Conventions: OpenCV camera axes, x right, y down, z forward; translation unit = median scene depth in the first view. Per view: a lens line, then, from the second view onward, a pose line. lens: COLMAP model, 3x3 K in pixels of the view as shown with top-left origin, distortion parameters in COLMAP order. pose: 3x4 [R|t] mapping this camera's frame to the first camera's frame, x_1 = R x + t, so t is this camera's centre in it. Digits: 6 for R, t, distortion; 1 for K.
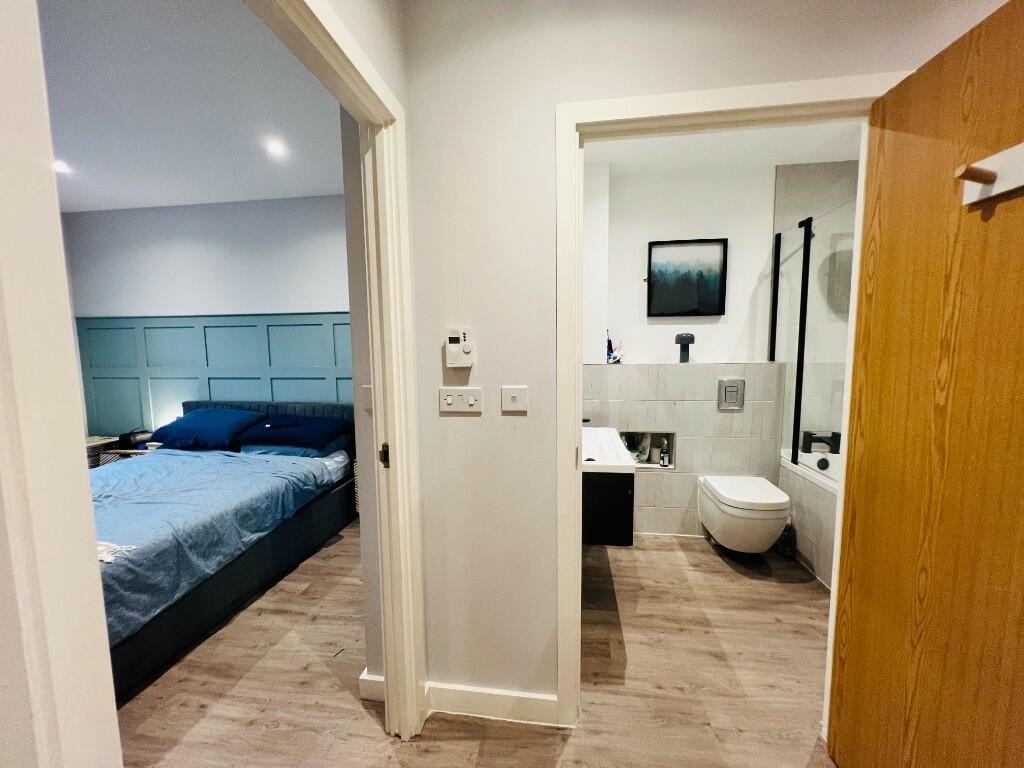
lens RADIAL K [[408.9, 0, 510.5], [0, 408.9, 386.1], [0, 0, 1]] dist [-0.006347, 0.000474]
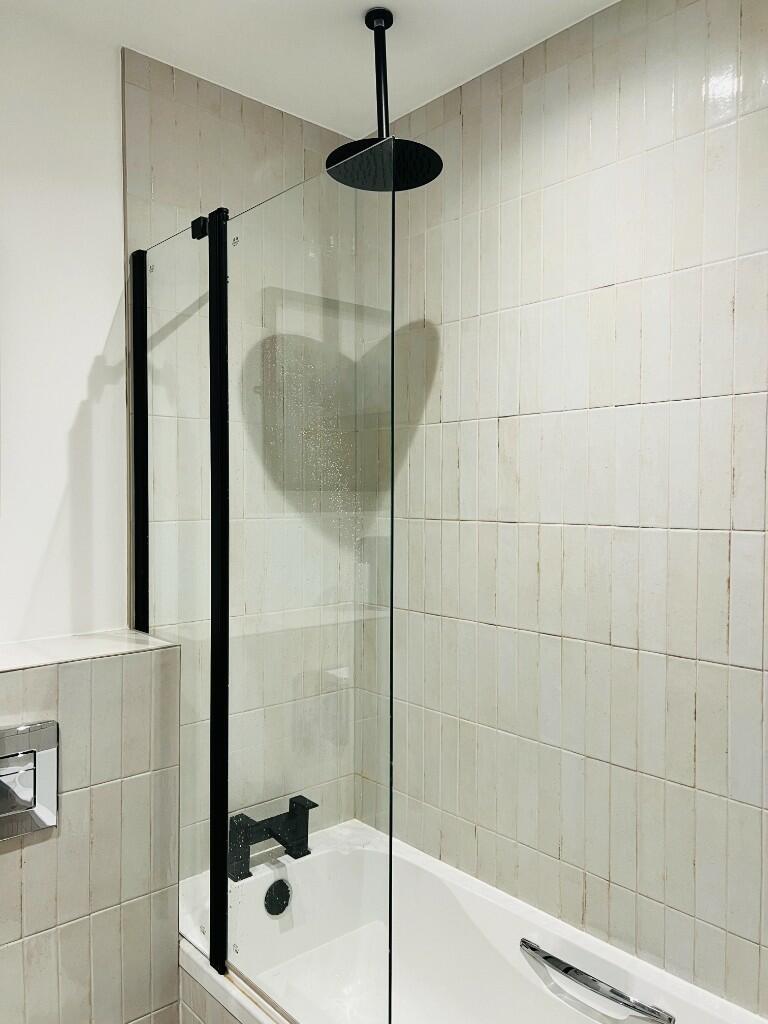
lens RADIAL K [[788.0, 0, 390.2], [0, 788.0, 516.1], [0, 0, 1]] dist [0.031077, -0.001081]
pose [[0.645560, -0.003484, 0.763702, 0.286369], [0.066466, 0.996452, -0.051638, -0.108106], [-0.760812, 0.084095, 0.643501, 0.432890]]
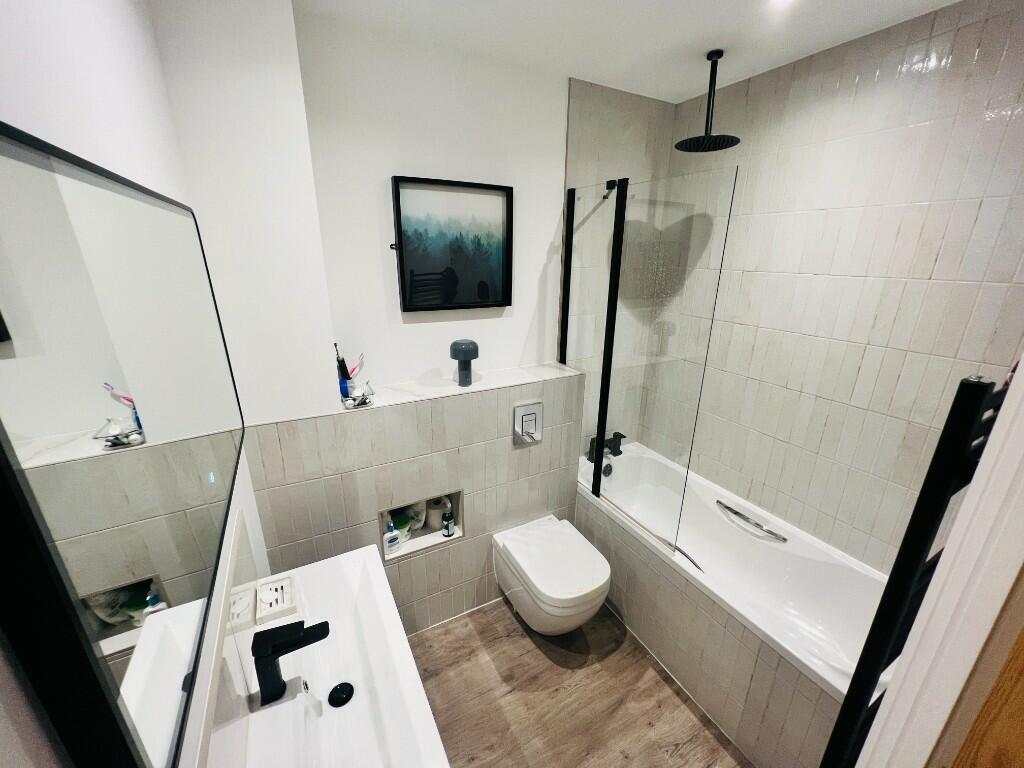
lens RADIAL K [[408.9, 0, 513.7], [0, 408.9, 387.8], [0, 0, 1]] dist [-0.006347, 0.000474]
pose [[0.803782, -0.164602, 0.571700, 0.112932], [0.038299, 0.973286, 0.226379, -0.198622], [-0.593690, -0.160064, 0.788614, 0.438085]]
